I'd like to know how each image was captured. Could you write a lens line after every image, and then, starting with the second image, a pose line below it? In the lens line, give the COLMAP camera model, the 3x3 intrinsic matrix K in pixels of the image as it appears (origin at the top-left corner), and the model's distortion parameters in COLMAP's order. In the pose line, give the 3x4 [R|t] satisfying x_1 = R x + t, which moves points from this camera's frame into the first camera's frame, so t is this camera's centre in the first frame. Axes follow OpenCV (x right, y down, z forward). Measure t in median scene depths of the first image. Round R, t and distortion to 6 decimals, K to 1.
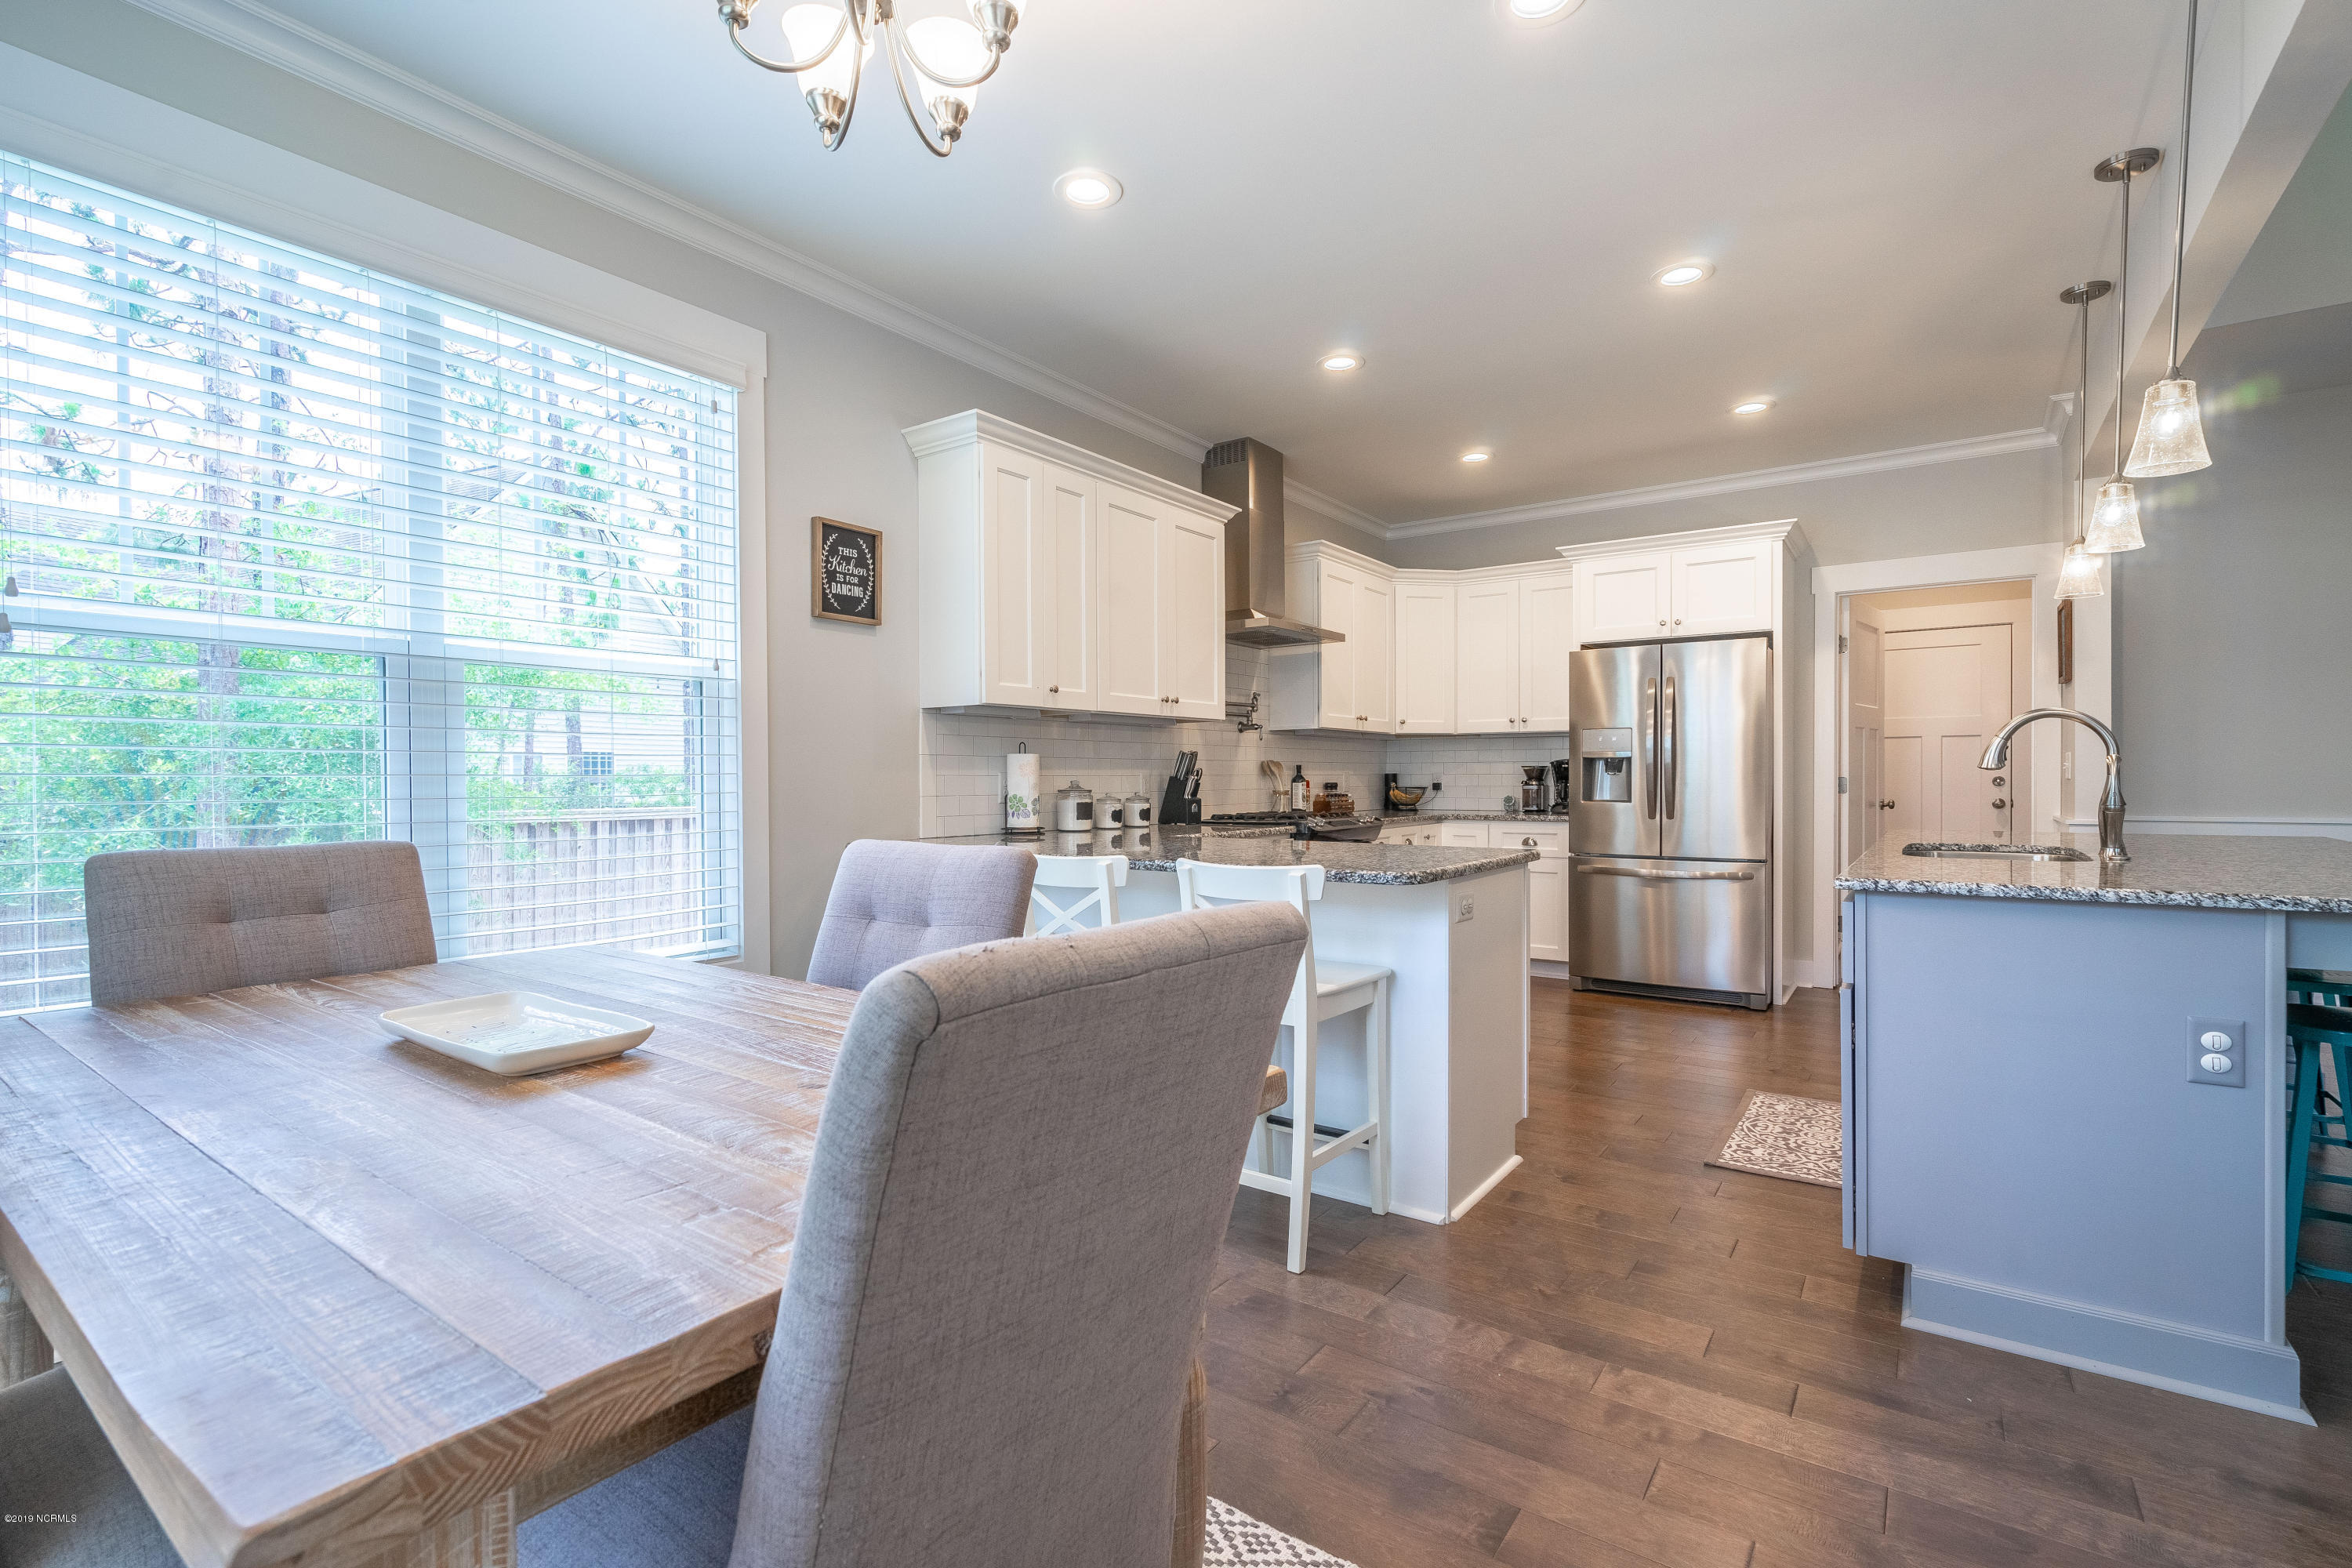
lens RADIAL K [[1062.5, 0, 1174.1], [0, 1062.5, 790.6], [0, 0, 1]] dist [-0.011021, 0.000320]
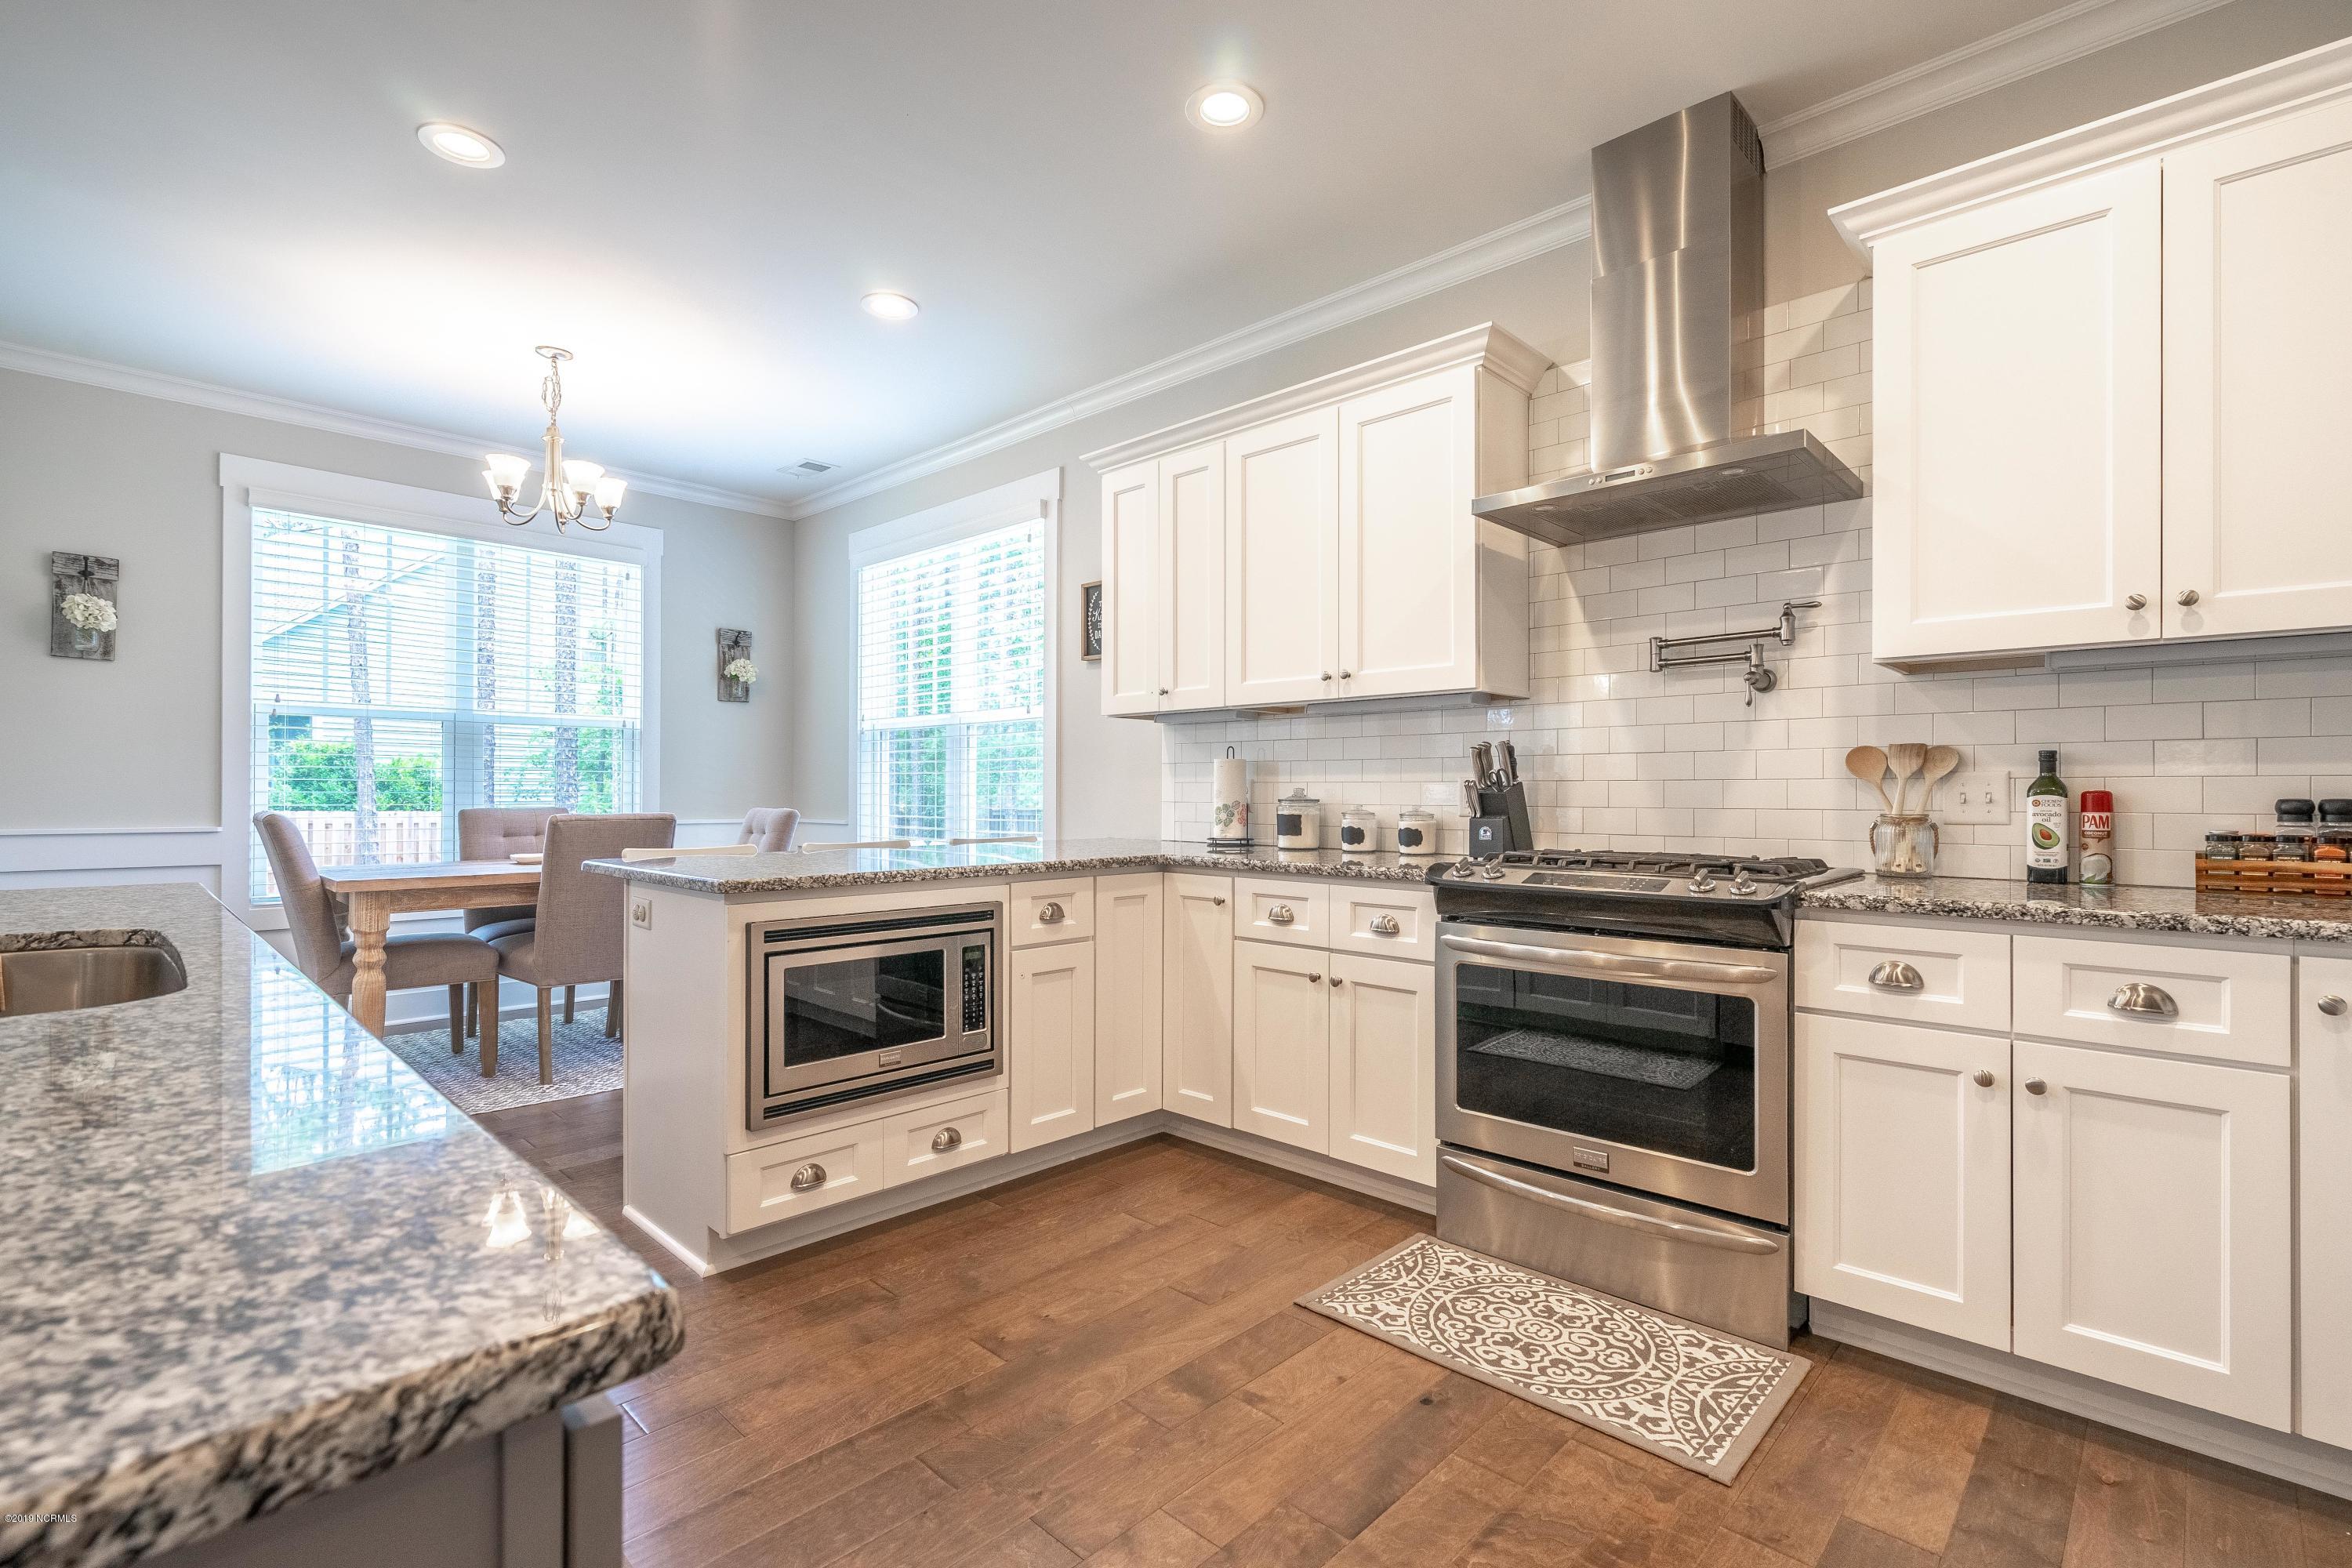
lens RADIAL K [[1065.0, 0, 1178.4], [0, 1065.0, 788.0], [0, 0, 1]] dist [-0.004916, 0.001940]
pose [[-0.137771, 0.001826, -0.990462, 0.581845], [-0.012077, 0.999921, 0.003524, -0.009293], [0.990390, 0.012447, -0.137738, 0.805684]]
